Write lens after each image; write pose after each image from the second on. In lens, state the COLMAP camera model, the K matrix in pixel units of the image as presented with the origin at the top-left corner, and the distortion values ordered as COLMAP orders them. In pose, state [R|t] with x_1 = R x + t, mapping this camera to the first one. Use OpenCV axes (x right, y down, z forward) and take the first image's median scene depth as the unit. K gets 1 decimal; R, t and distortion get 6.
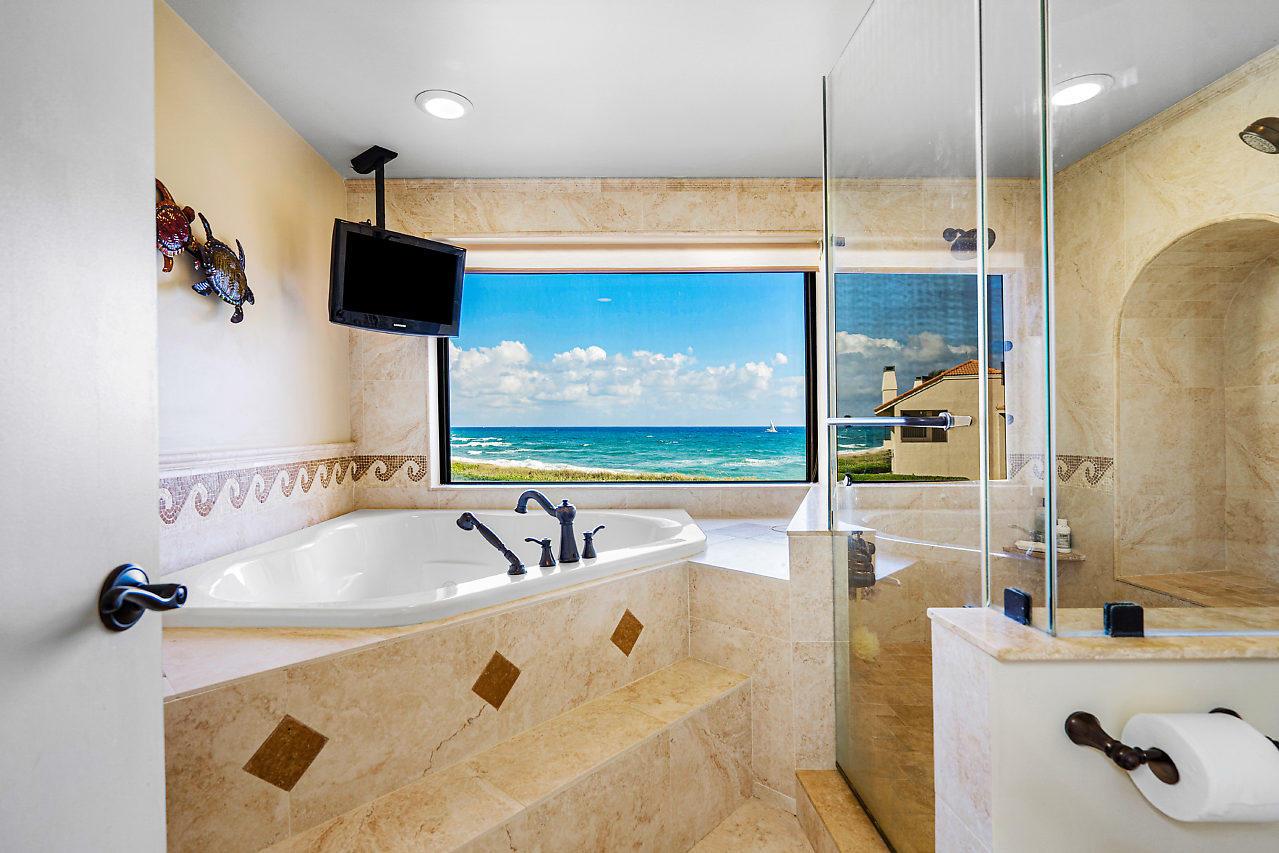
lens RADIAL K [[575.1, 0, 634.4], [0, 575.1, 427.9], [0, 0, 1]] dist [0.002161, 0.000313]
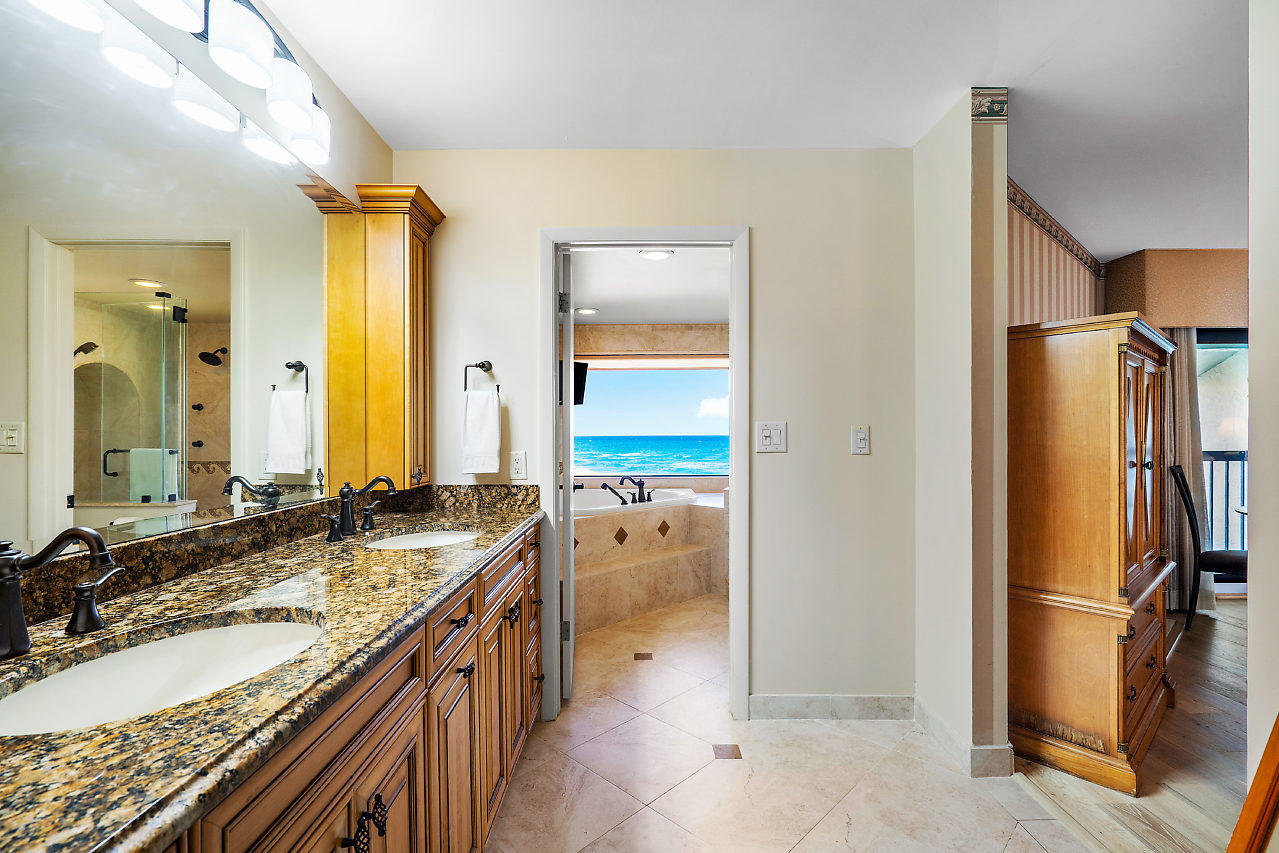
lens RADIAL K [[575.1, 0, 640.9], [0, 575.1, 431.7], [0, 0, 1]] dist [0.002161, 0.000313]
pose [[0.999013, 0.010090, -0.043267, -0.007609], [-0.010124, 0.999949, -0.000586, -0.089076], [0.043259, 0.001024, 0.999063, -1.647562]]
